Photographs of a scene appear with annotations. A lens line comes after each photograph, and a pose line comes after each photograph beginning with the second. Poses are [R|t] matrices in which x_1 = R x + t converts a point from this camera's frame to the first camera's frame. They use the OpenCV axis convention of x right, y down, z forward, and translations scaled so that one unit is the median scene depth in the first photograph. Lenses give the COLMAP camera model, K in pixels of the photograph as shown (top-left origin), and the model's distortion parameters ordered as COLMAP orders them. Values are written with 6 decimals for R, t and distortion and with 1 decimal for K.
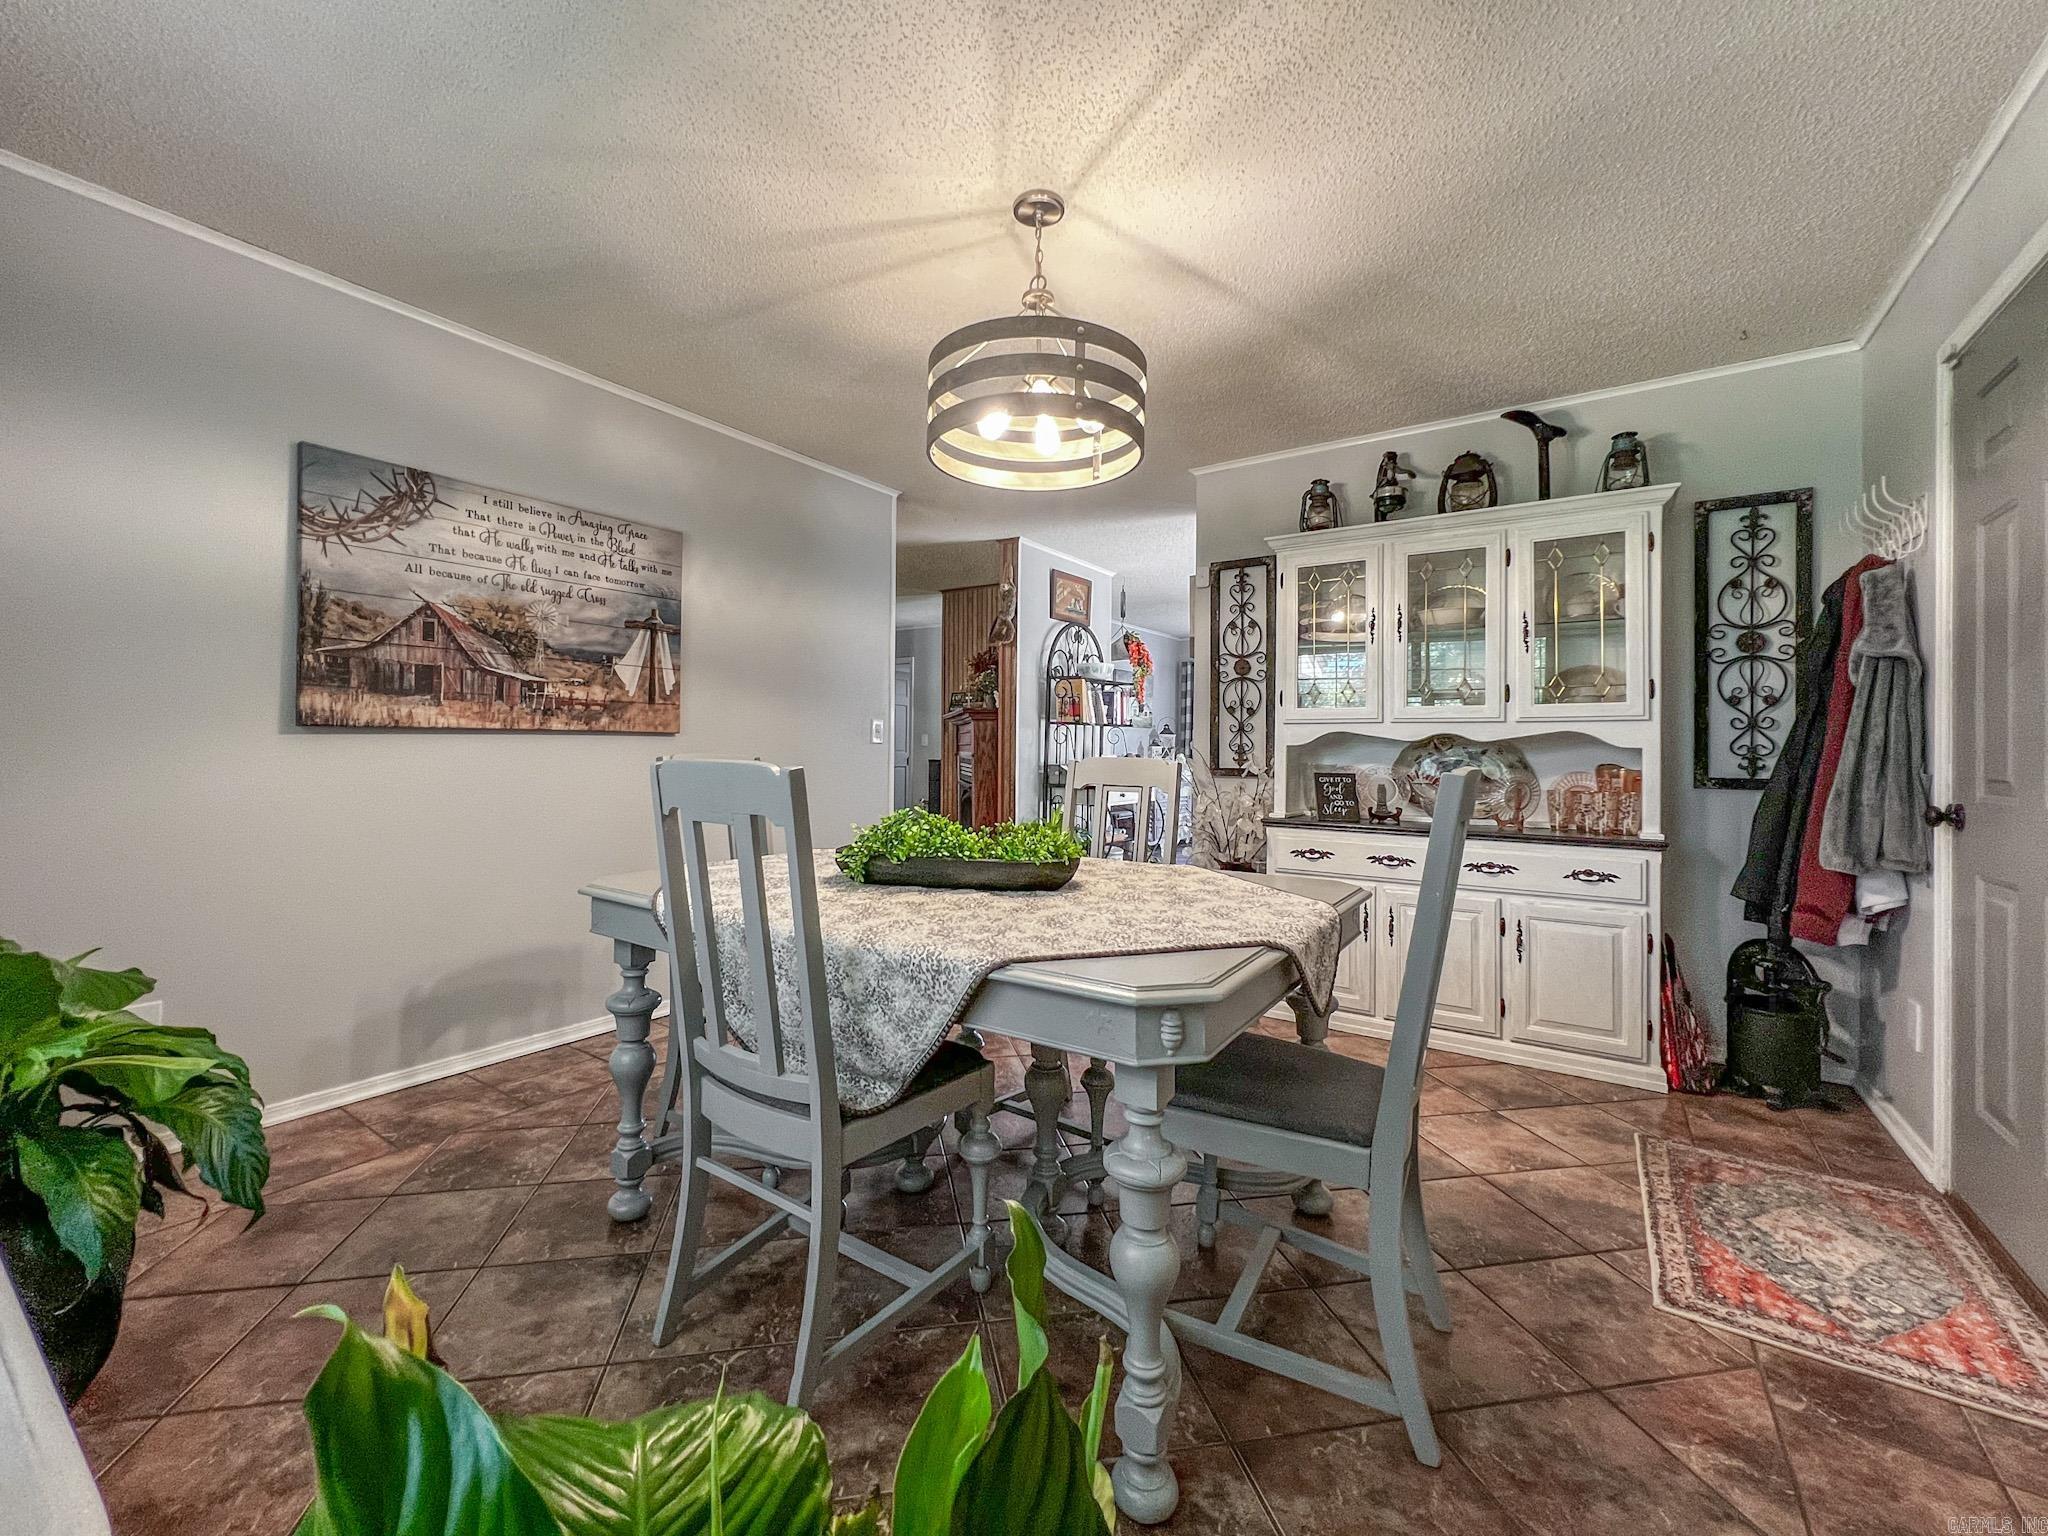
lens RADIAL K [[822.8, 0, 1024.0], [0, 822.8, 768.0], [0, 0, 1]] dist [-0.000288, 0.000141]
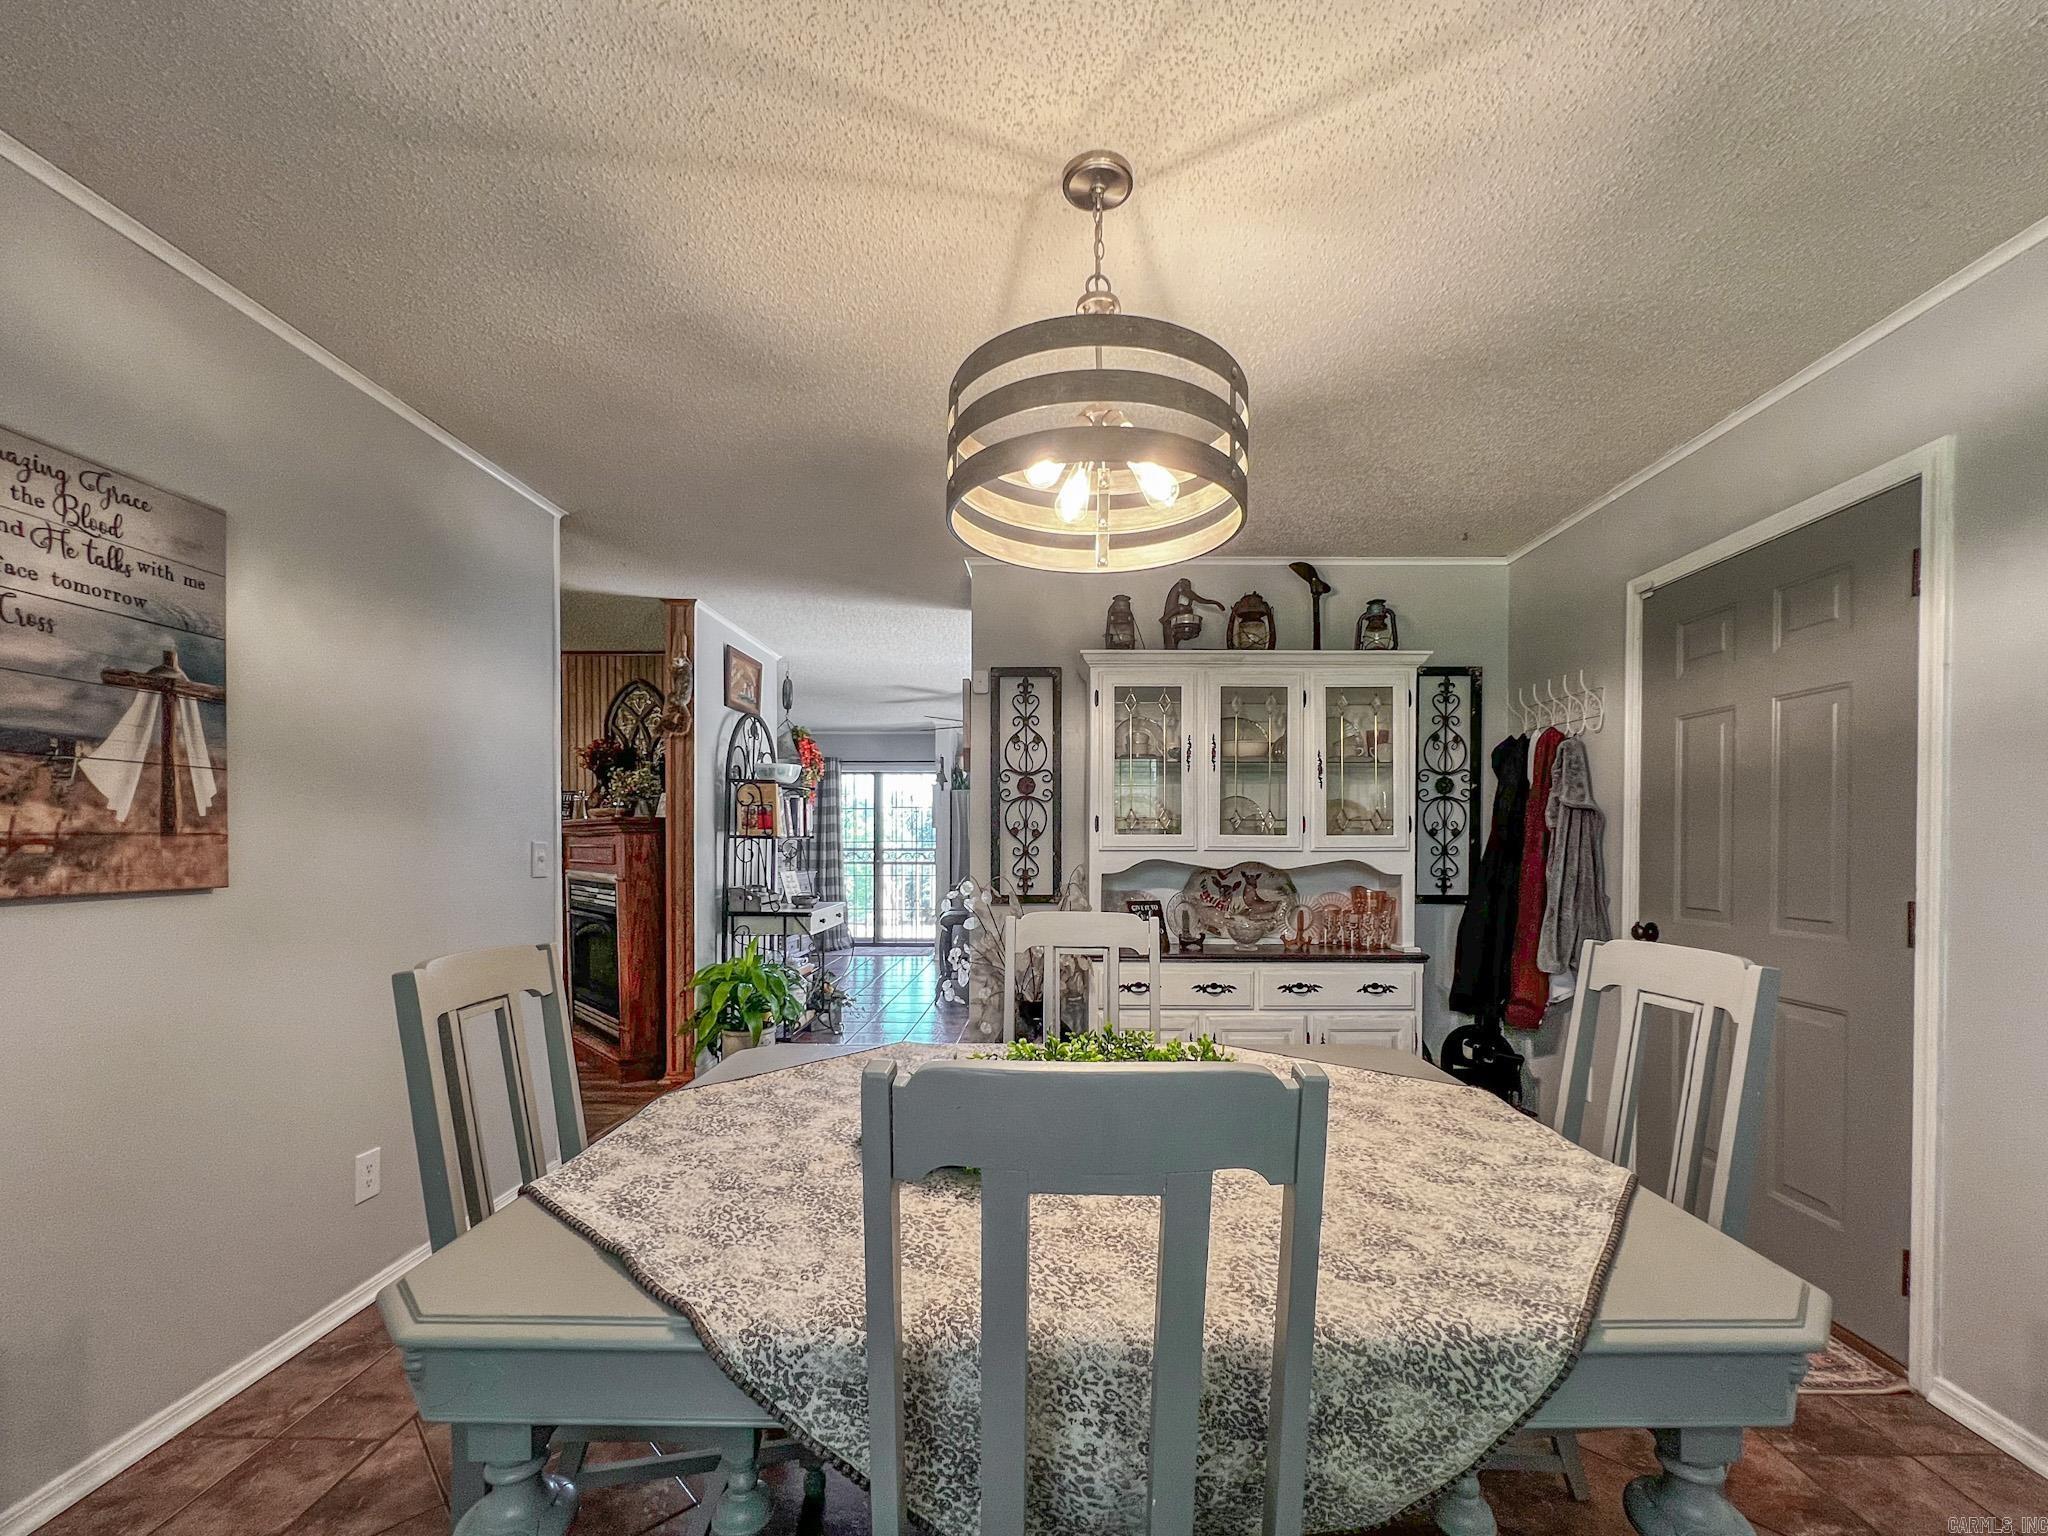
lens RADIAL K [[826.7, 0, 1024.8], [0, 826.7, 867.3], [0, 0, 1]] dist [0.001354, 0.000263]
pose [[0.833545, -0.026620, 0.551810, -0.296944], [0.018857, 0.999627, 0.019738, -0.058938], [-0.552130, -0.006048, 0.833736, 0.275300]]
